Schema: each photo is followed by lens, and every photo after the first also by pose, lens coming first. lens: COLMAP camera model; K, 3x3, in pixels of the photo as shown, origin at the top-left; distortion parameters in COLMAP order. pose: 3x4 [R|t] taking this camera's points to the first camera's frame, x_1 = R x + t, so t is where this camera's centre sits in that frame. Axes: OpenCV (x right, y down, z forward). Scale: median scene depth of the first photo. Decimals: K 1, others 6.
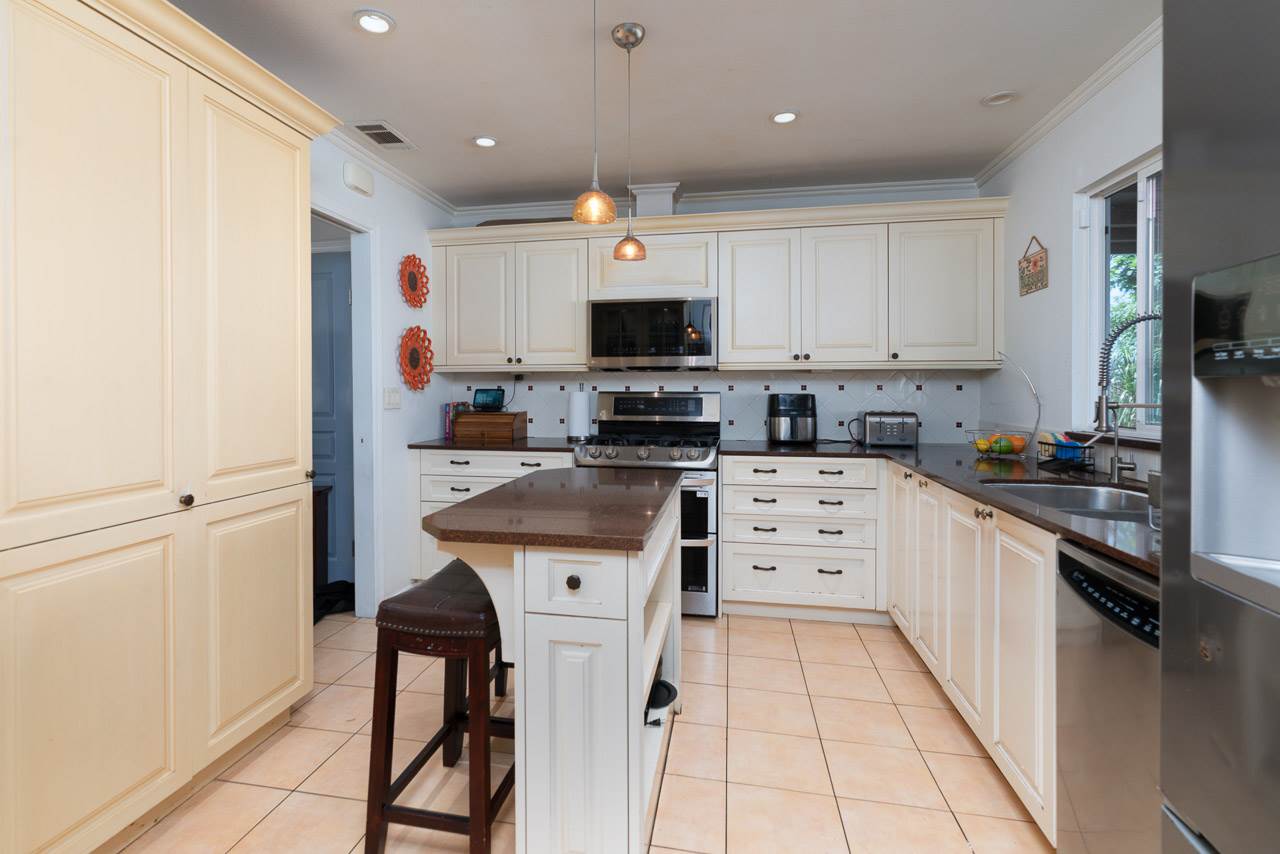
lens RADIAL K [[576.6, 0, 621.3], [0, 576.6, 391.8], [0, 0, 1]] dist [-0.006602, 0.001482]
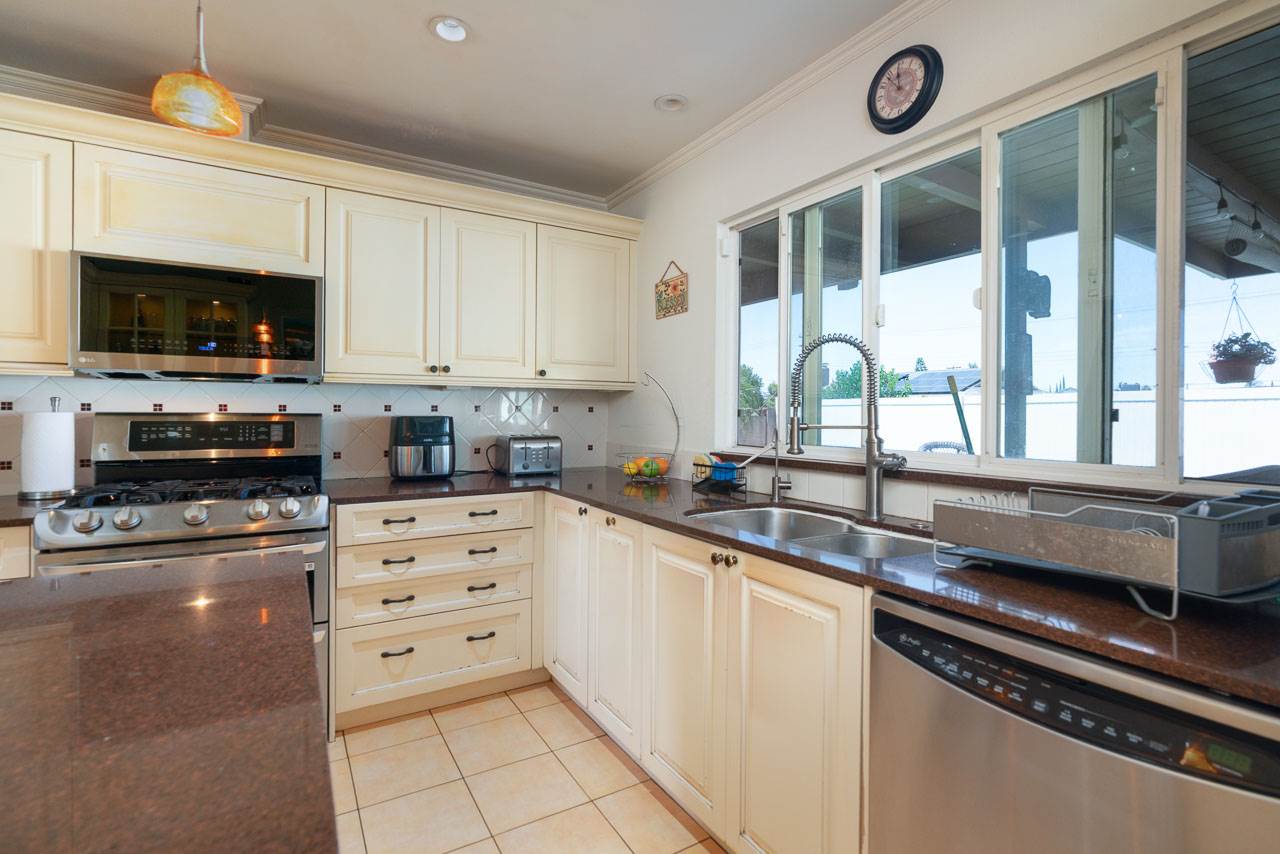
lens RADIAL K [[576.6, 0, 614.0], [0, 576.6, 409.8], [0, 0, 1]] dist [-0.006602, 0.001482]
pose [[0.762892, 0.007183, 0.646486, -0.017310], [-0.001965, 0.999959, -0.008791, 0.002117], [-0.646523, 0.005437, 0.762875, 0.259352]]
